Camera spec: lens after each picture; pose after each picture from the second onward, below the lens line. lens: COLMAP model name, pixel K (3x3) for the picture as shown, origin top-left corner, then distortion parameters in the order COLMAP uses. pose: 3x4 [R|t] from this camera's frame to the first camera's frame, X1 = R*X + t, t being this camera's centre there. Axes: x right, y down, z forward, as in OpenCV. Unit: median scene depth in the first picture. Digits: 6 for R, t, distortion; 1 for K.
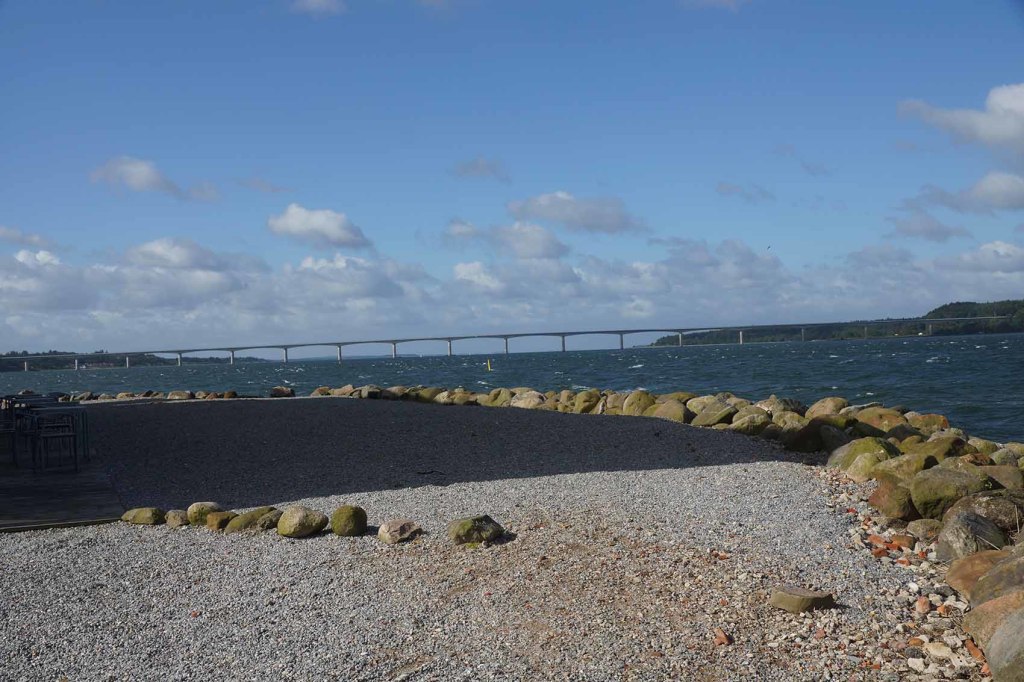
lens RADIAL K [[1183.1, 0, 511.0], [0, 1183.1, 342.9], [0, 0, 1]] dist [0.035189, 0.000000]
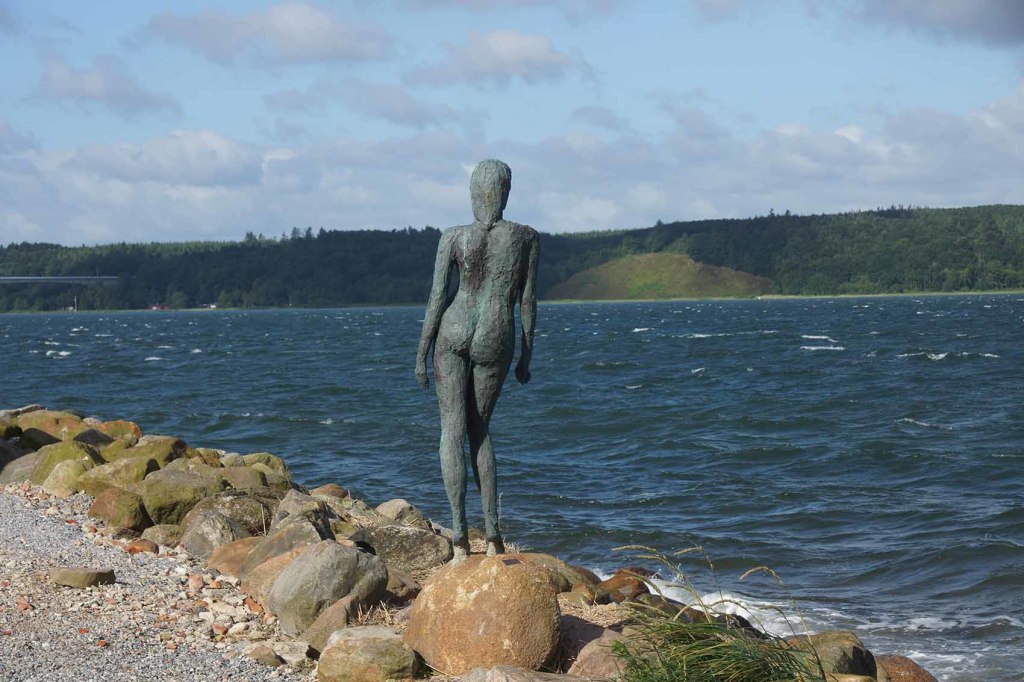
lens RADIAL K [[2417.9, 0, 512.0], [0, 2417.9, 341.1], [0, 0, 1]] dist [0.007794, 0.000000]
pose [[0.855234, 0.009914, 0.518147, -0.310097], [-0.013917, 0.999896, 0.003839, 0.009500], [-0.518055, -0.010494, 0.855283, -0.553424]]
